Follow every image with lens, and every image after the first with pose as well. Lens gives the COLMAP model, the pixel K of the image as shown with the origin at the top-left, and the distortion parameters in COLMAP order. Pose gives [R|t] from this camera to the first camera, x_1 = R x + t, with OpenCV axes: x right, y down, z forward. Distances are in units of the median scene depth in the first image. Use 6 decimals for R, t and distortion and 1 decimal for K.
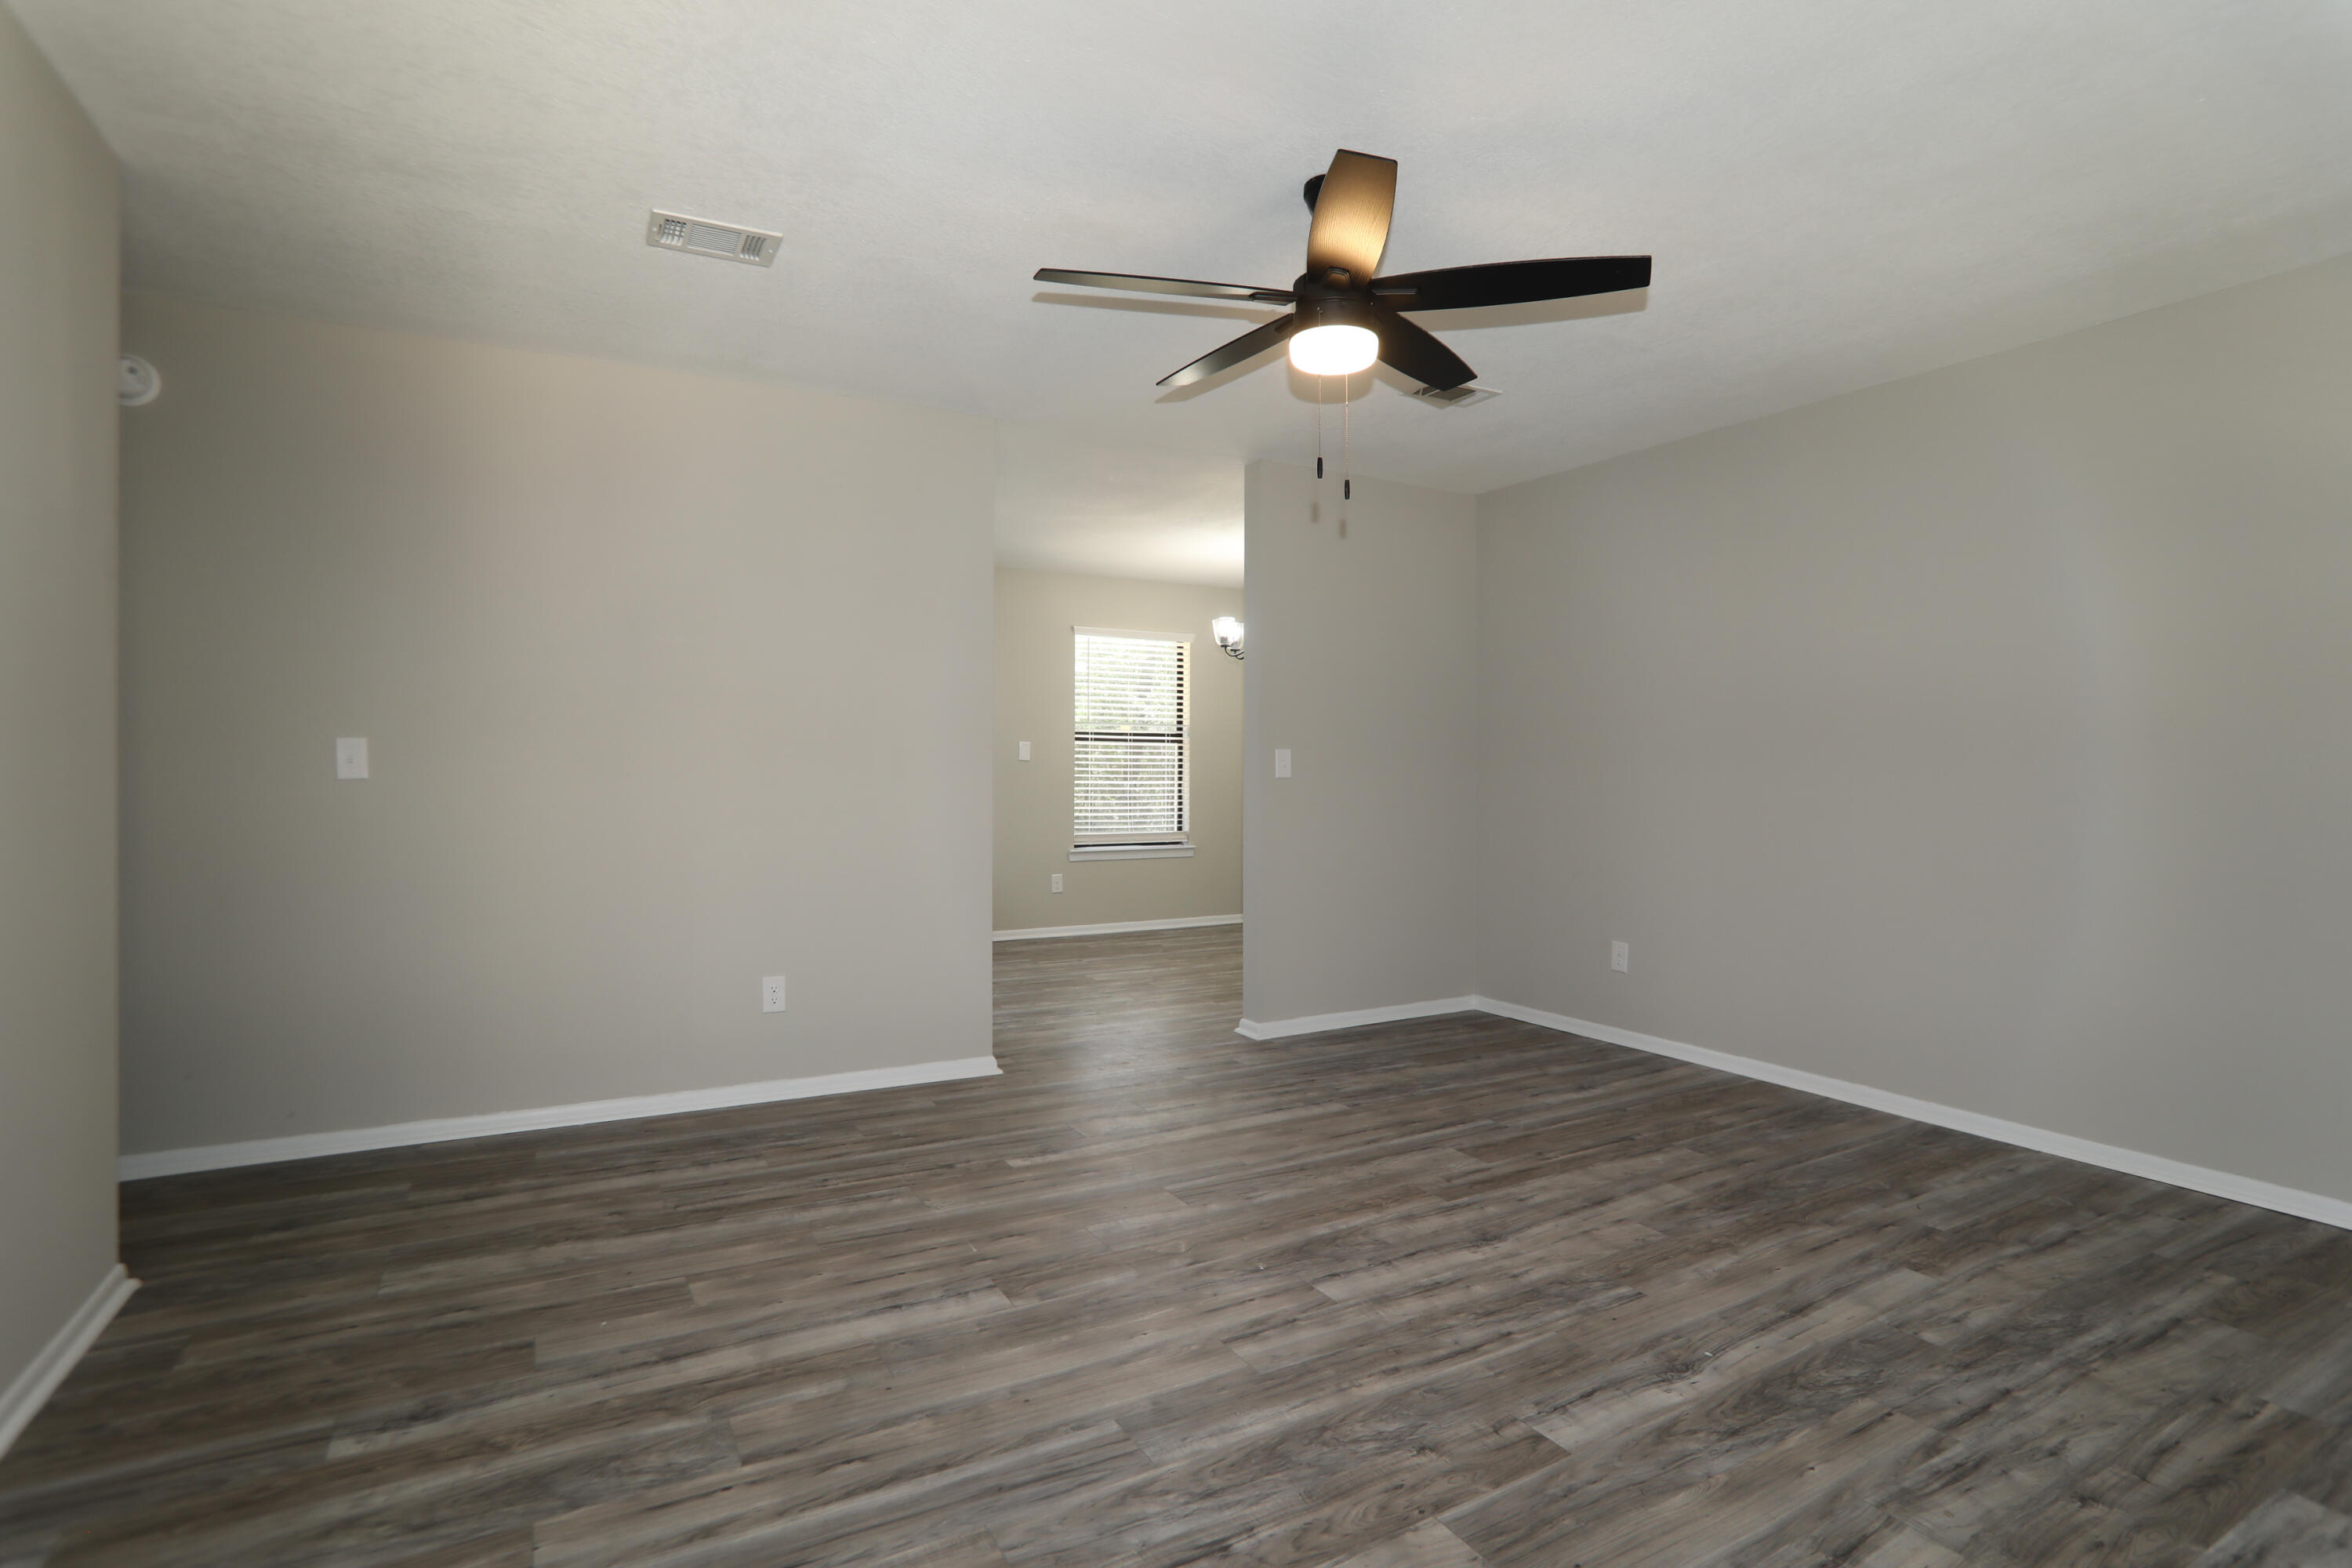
lens RADIAL K [[1176.1, 0, 1172.5], [0, 1176.1, 774.4], [0, 0, 1]] dist [-0.020352, 0.001900]
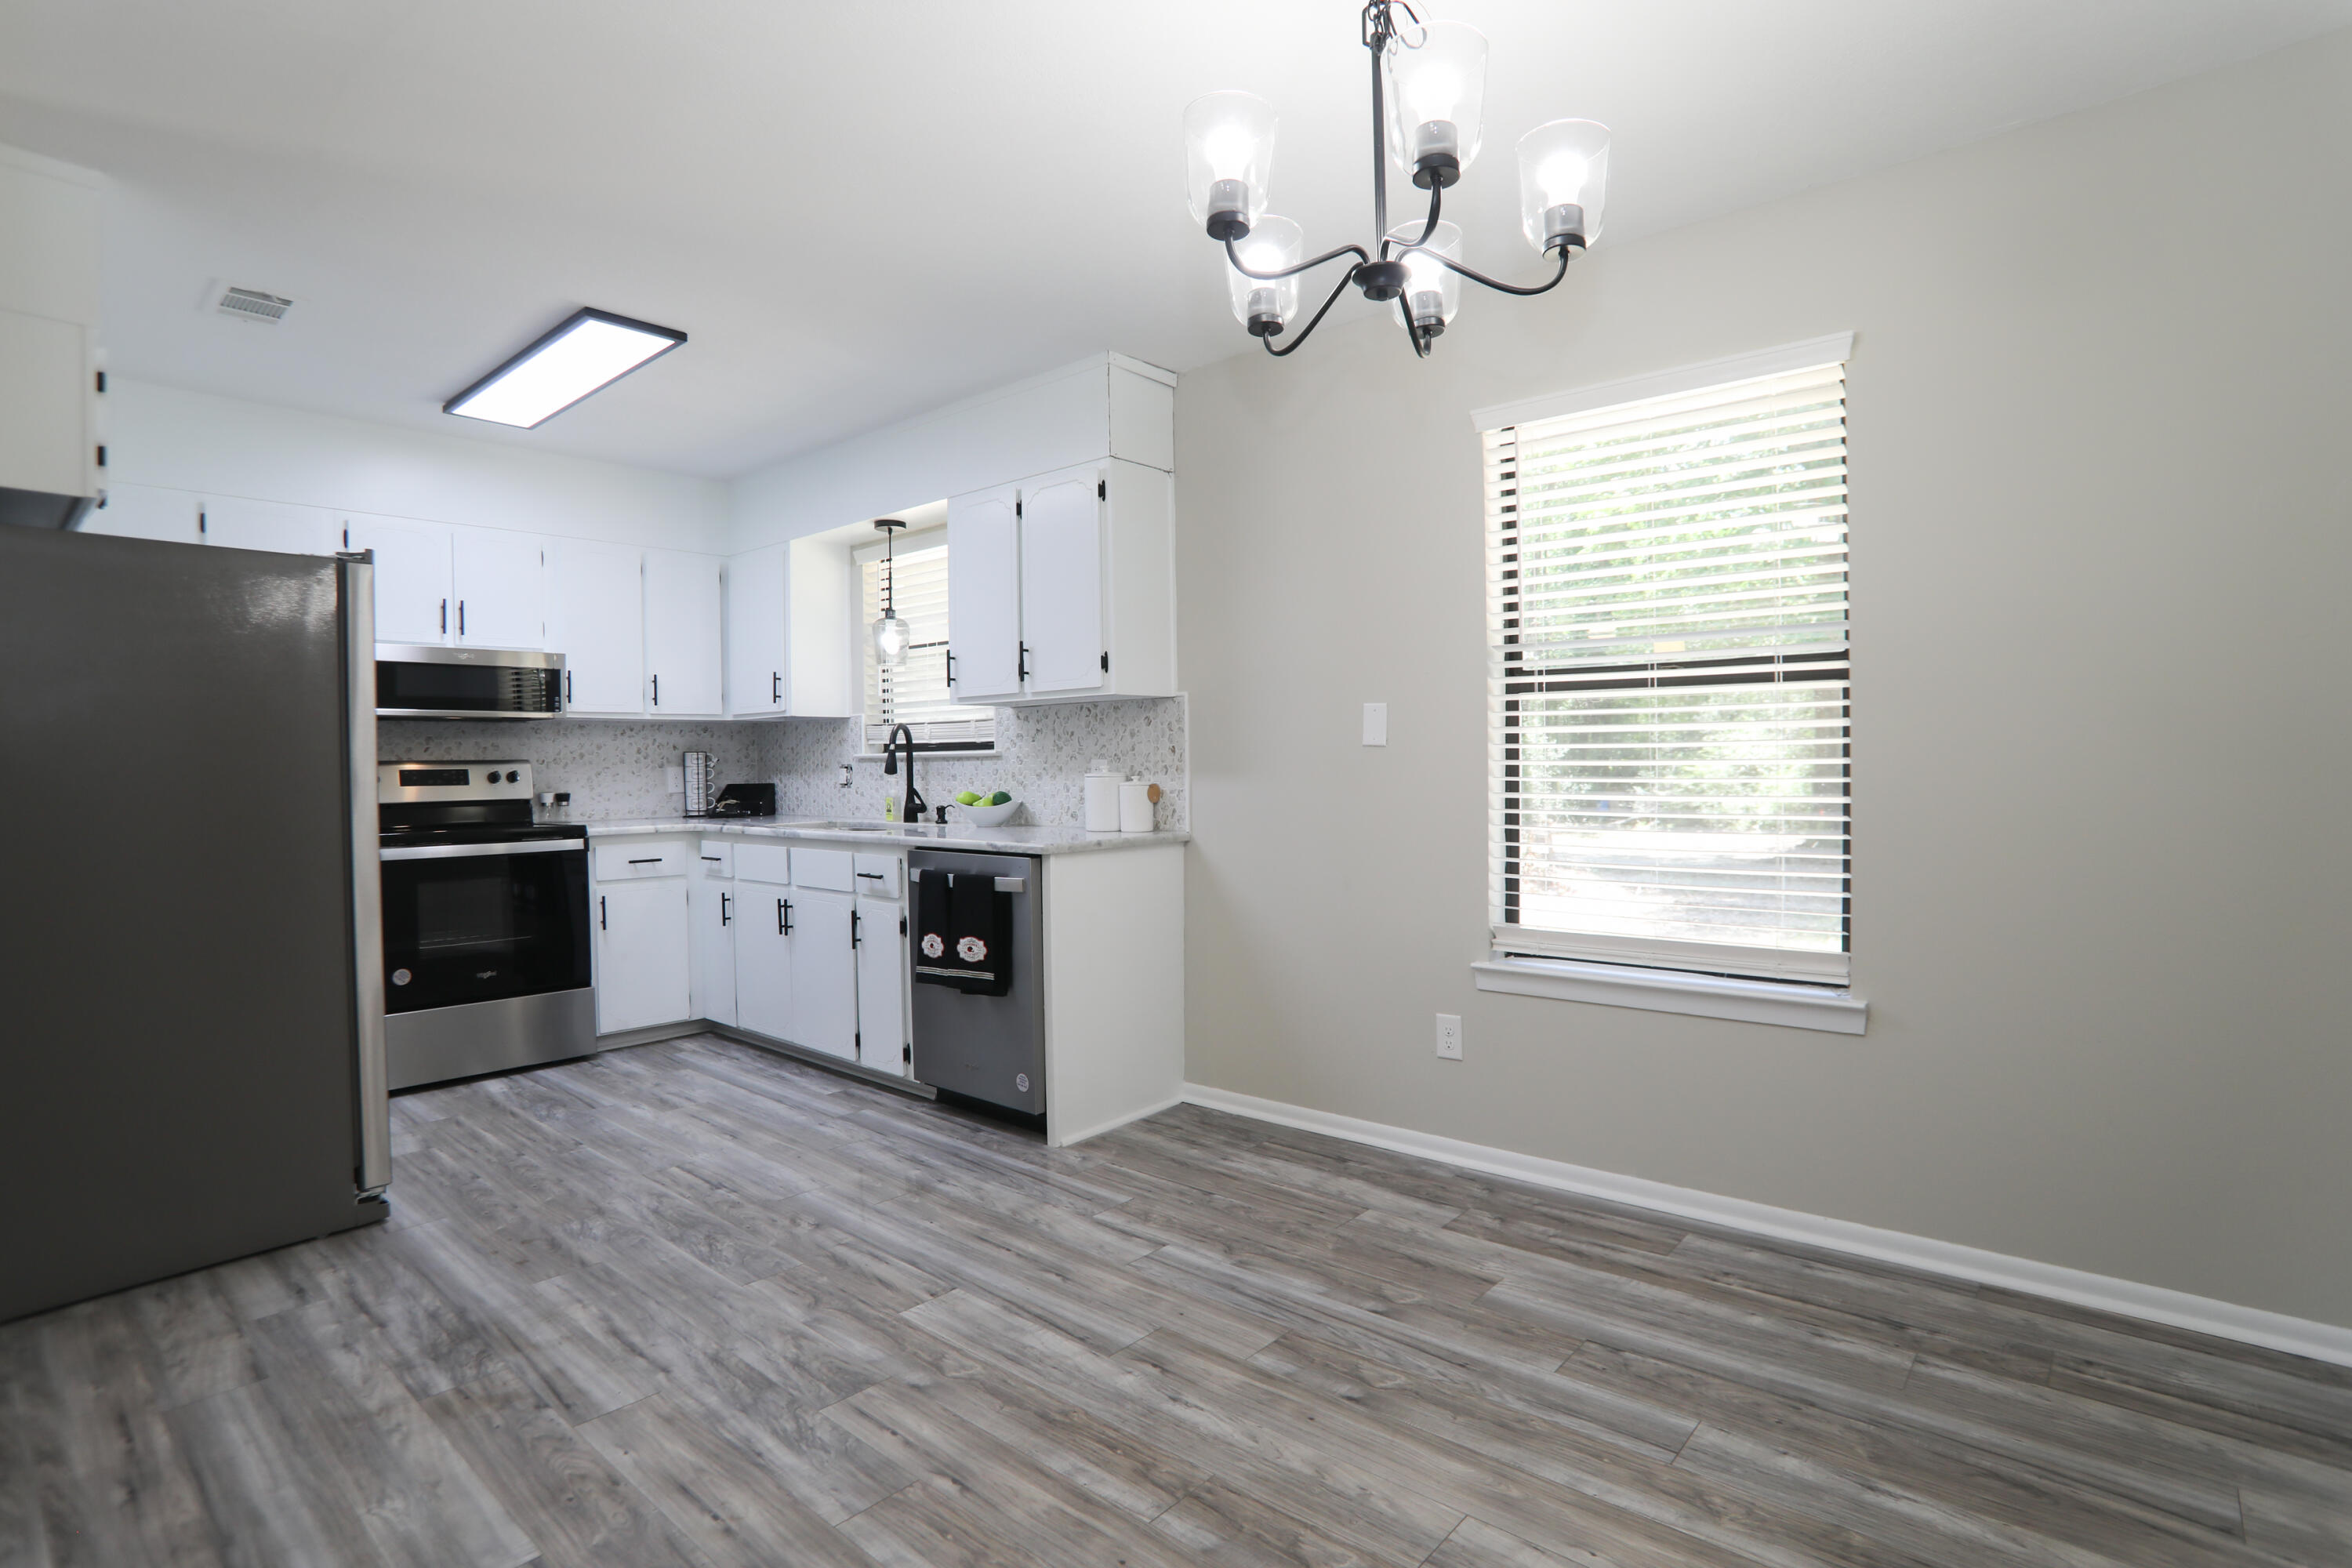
lens RADIAL K [[1176.1, 0, 1172.5], [0, 1176.1, 774.4], [0, 0, 1]] dist [-0.020352, 0.001900]
pose [[0.356035, 0.004360, -0.934462, 0.246136], [0.019633, 0.999733, 0.012145, -0.007839], [0.934266, -0.022670, 0.355855, 0.720677]]
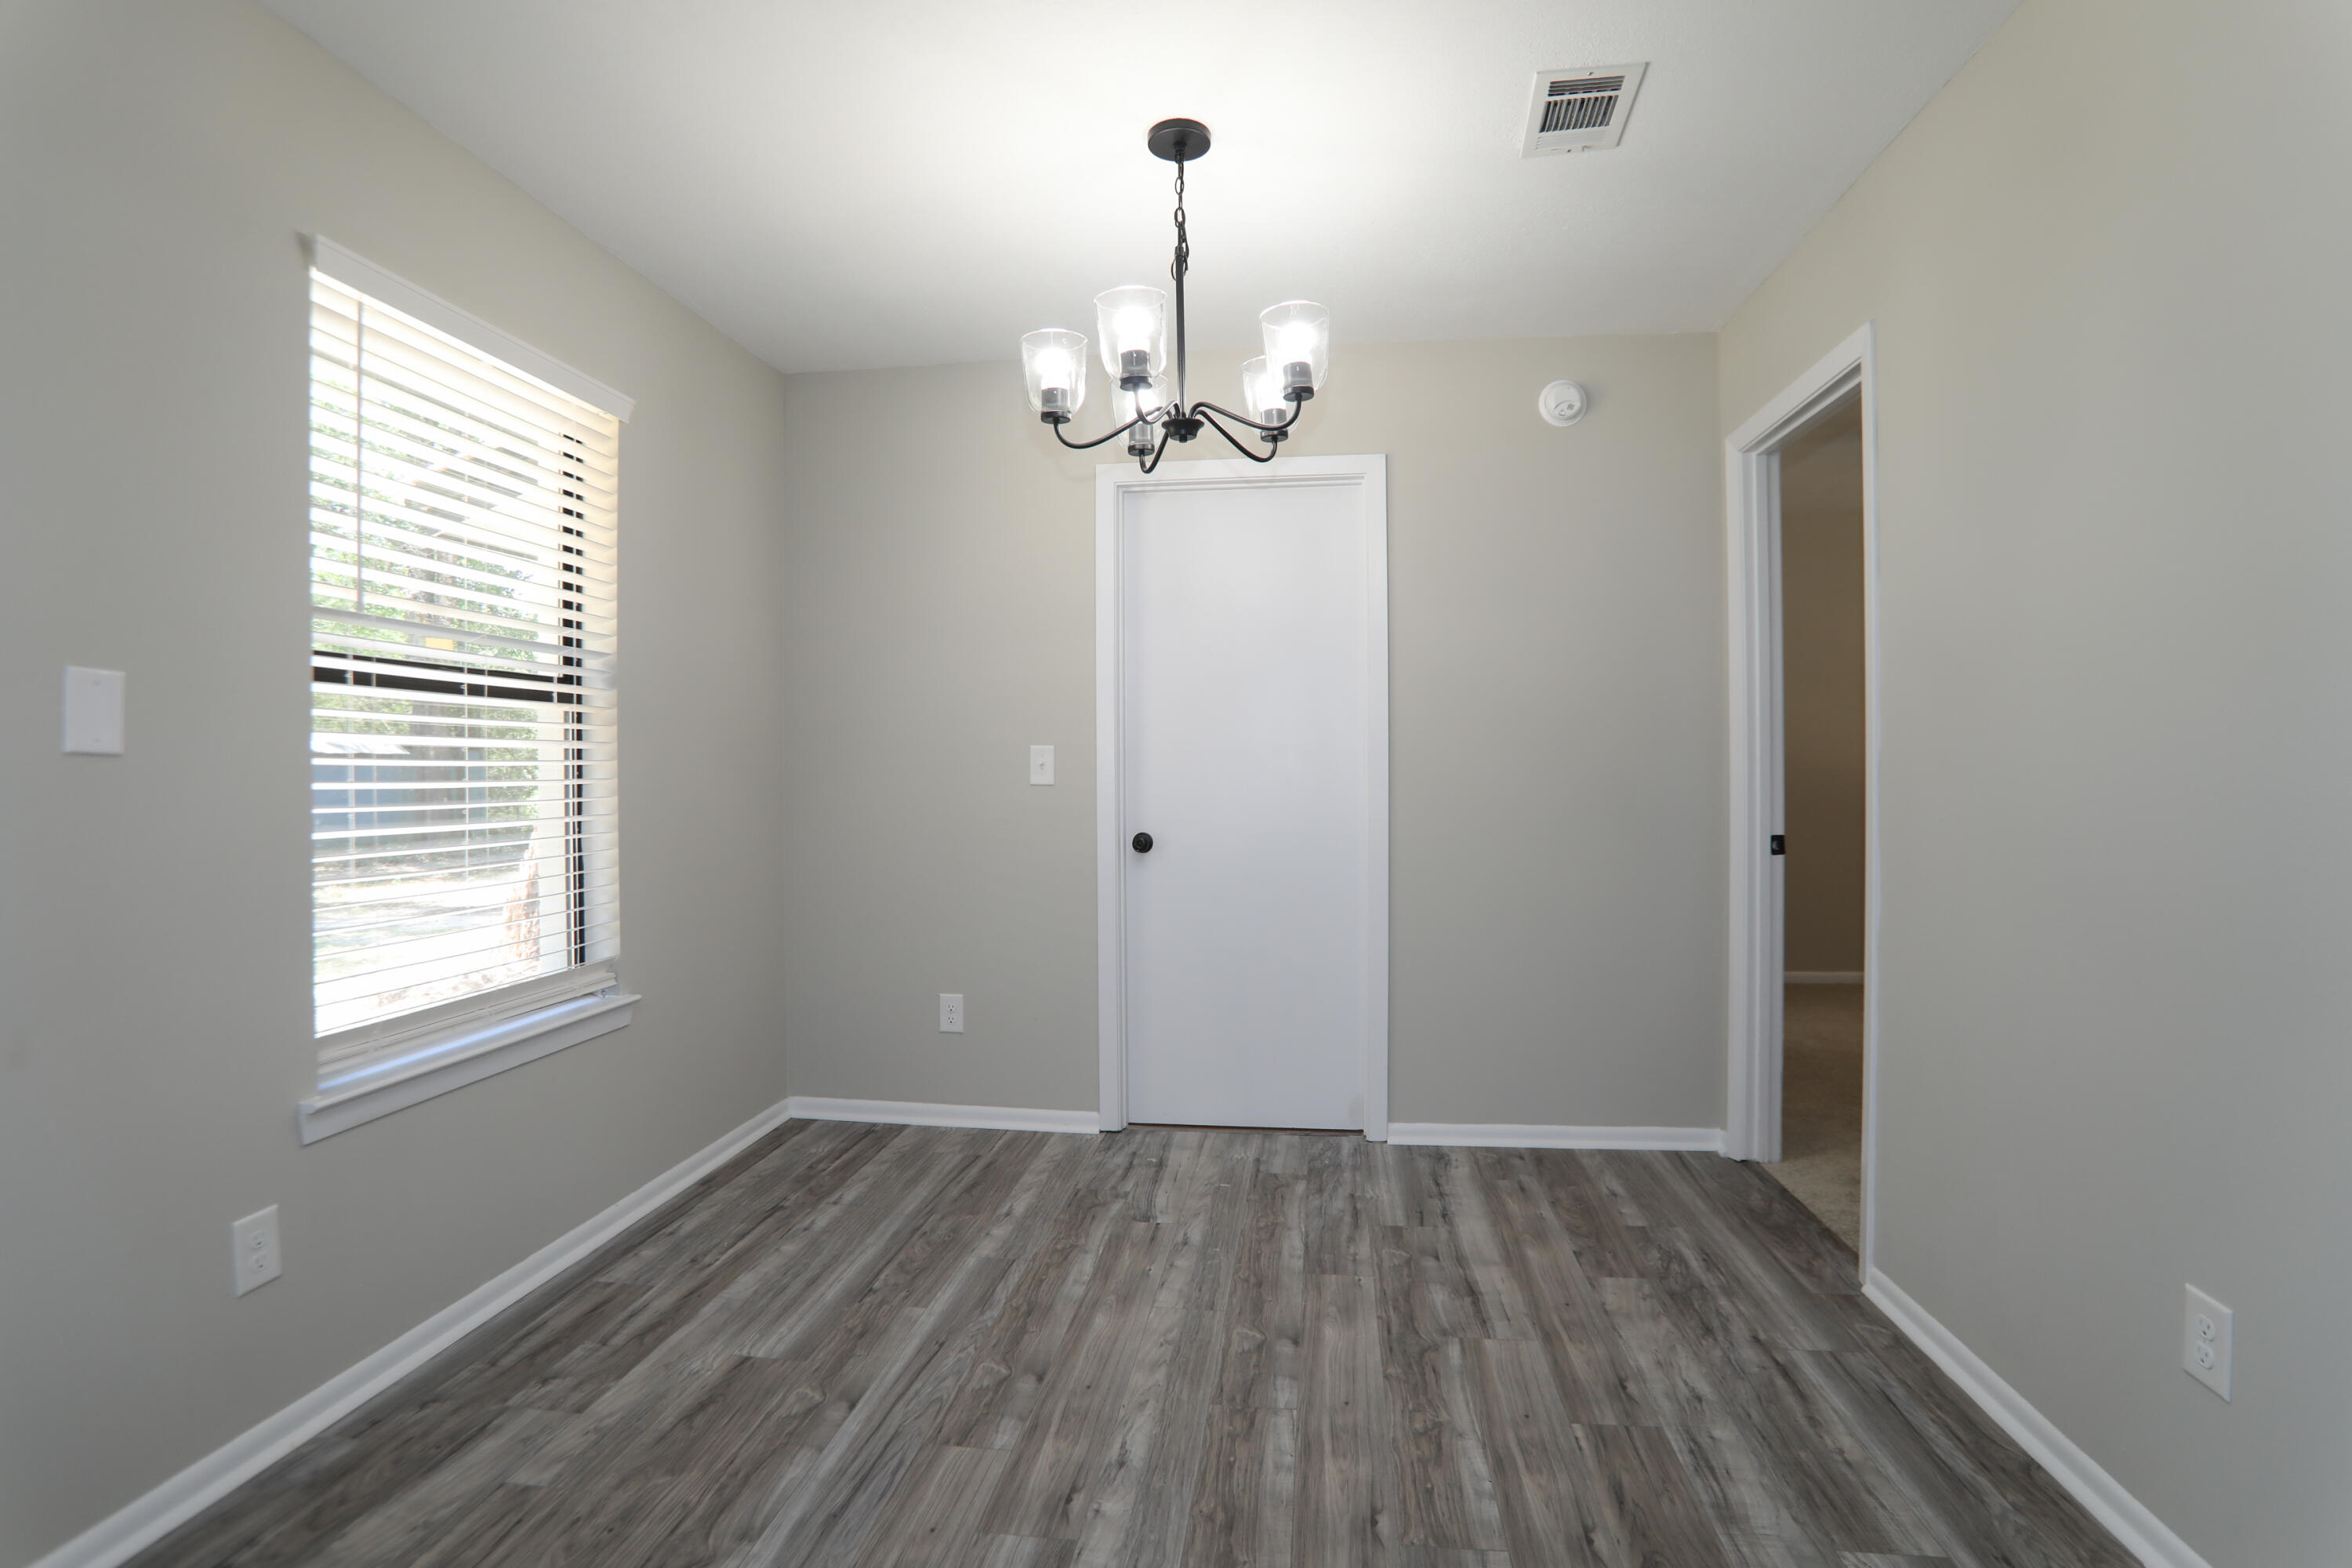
lens RADIAL K [[1176.1, 0, 1172.5], [0, 1176.1, 774.4], [0, 0, 1]] dist [-0.020352, 0.001900]
pose [[0.574247, -0.005361, 0.818664, -0.177003], [-0.003208, 0.999956, 0.008799, -0.009687], [-0.818676, -0.007679, 0.574205, 0.666168]]
